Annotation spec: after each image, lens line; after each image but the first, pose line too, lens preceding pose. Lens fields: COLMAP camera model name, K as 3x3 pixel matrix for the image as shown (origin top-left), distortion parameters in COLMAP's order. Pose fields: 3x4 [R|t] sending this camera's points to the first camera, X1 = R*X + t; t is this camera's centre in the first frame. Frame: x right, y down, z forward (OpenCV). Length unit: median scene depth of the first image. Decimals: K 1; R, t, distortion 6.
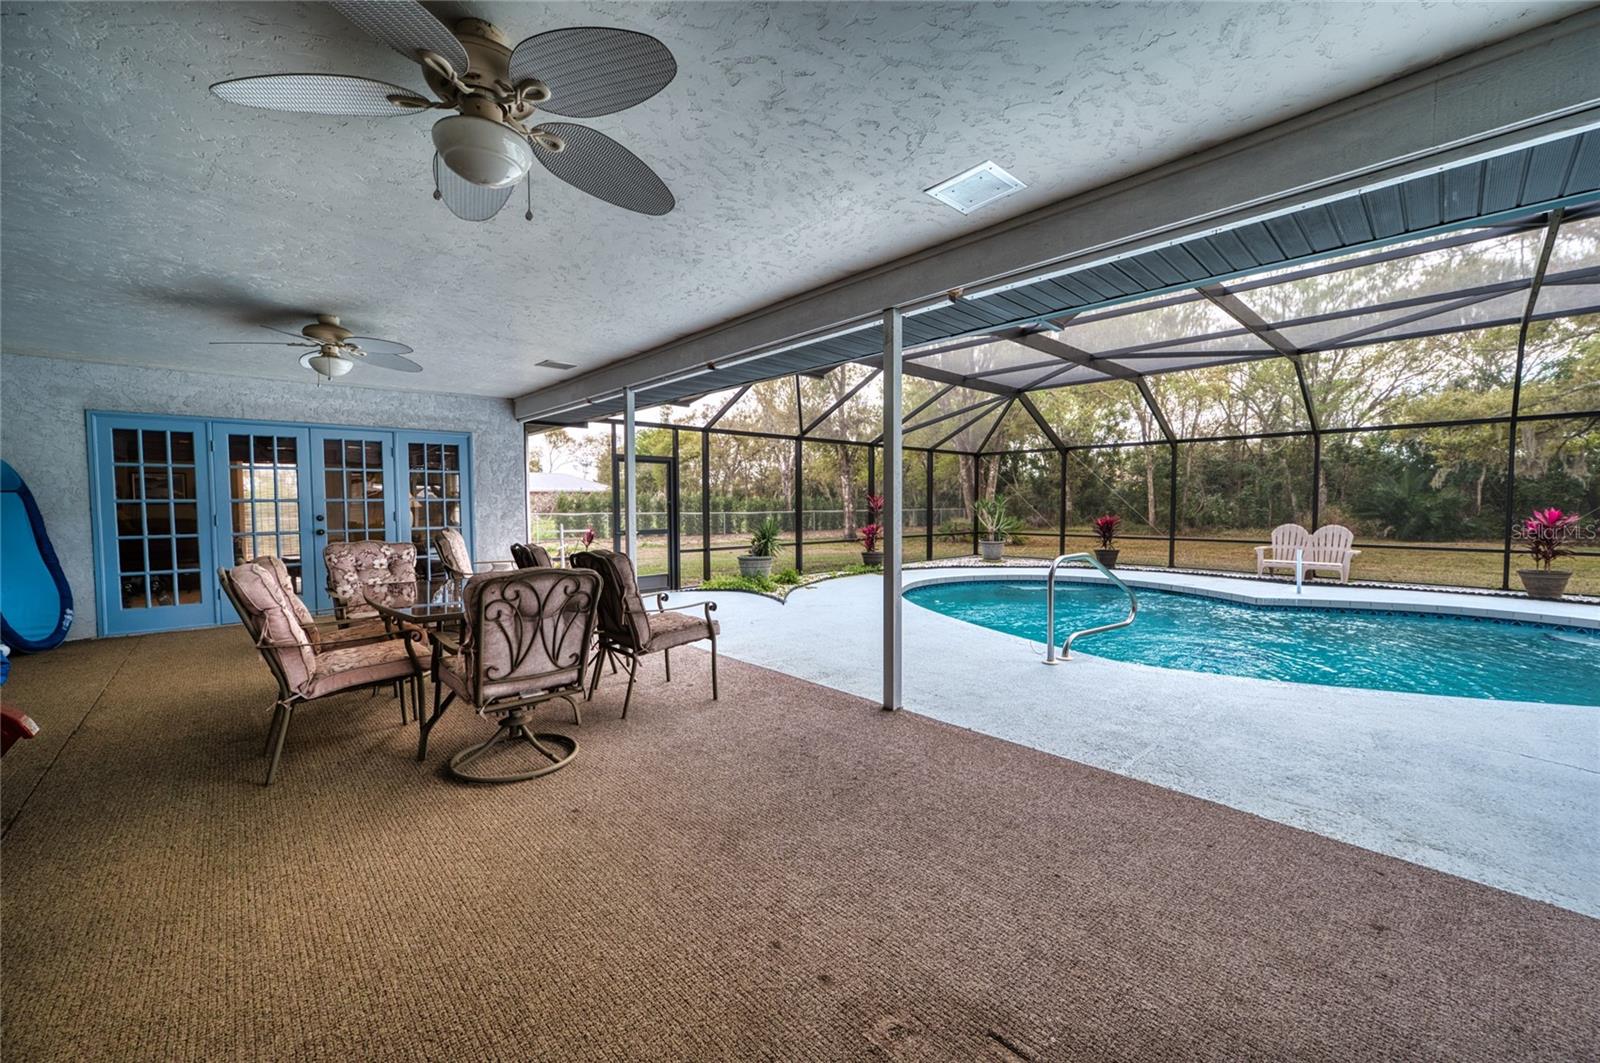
lens RADIAL K [[633.2, 0, 795.1], [0, 633.2, 536.9], [0, 0, 1]] dist [-0.014842, 0.005732]
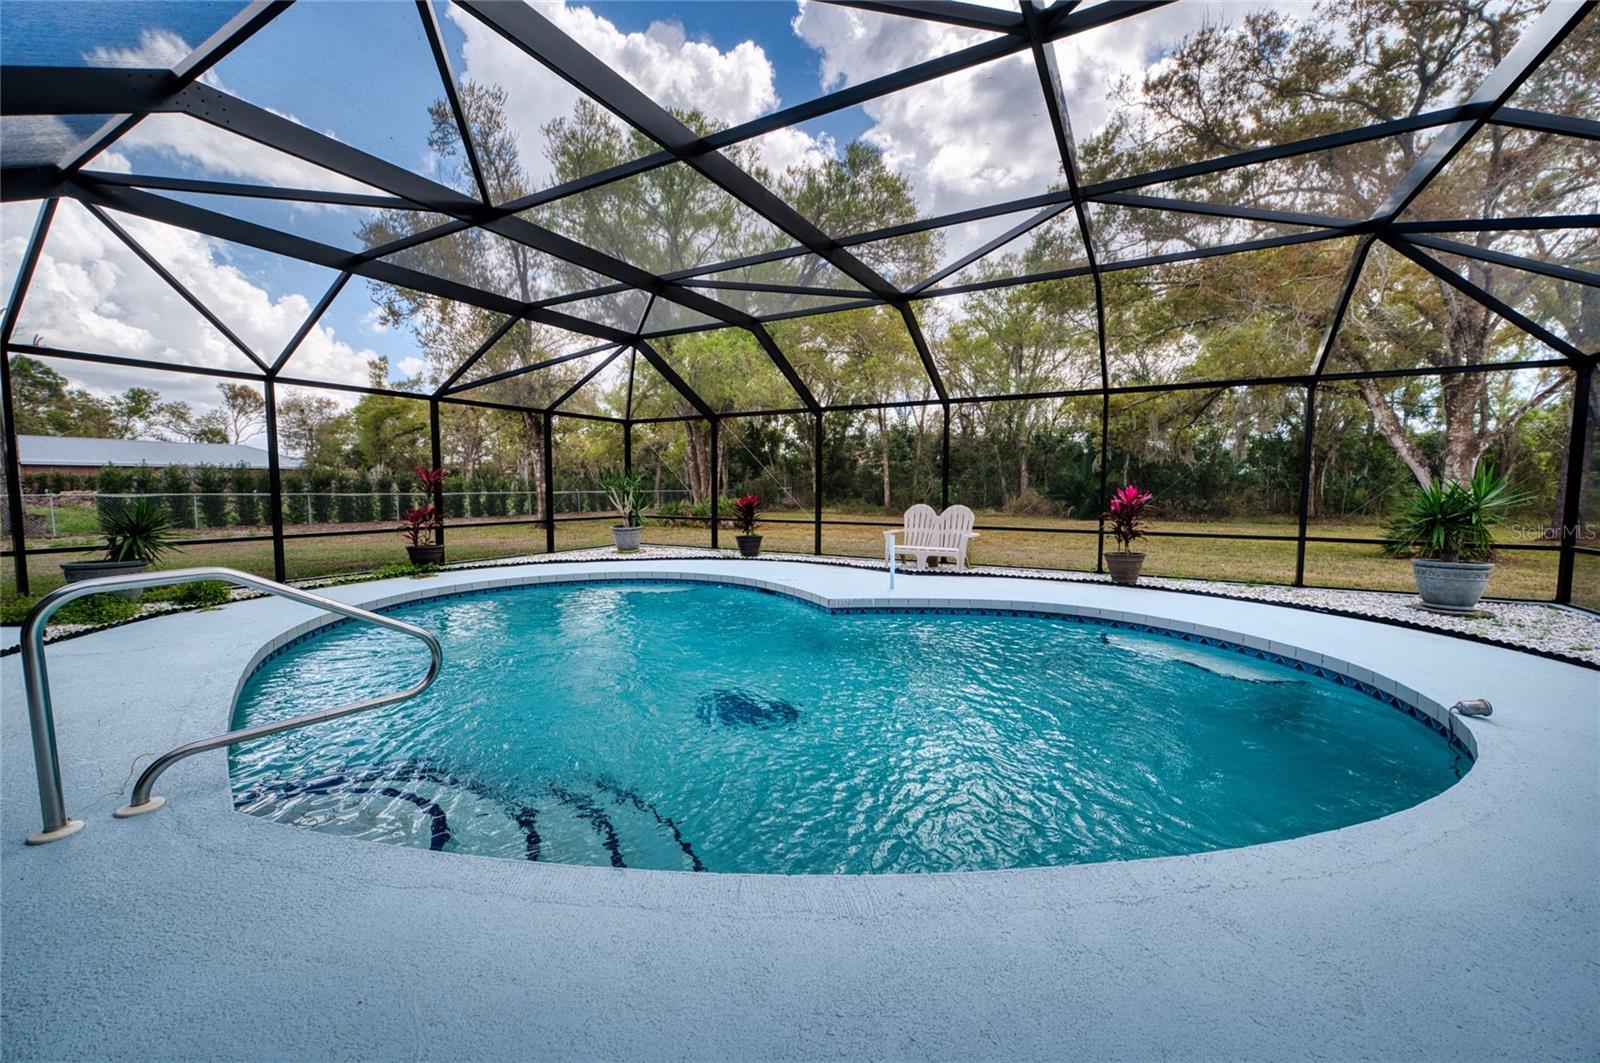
lens RADIAL K [[633.2, 0, 804.4], [0, 633.2, 533.3], [0, 0, 1]] dist [-0.014842, 0.005732]
pose [[0.946454, -0.018843, 0.322287, 0.267915], [0.011838, 0.999649, 0.023682, -0.002073], [-0.322620, -0.018598, 0.946346, 0.159923]]
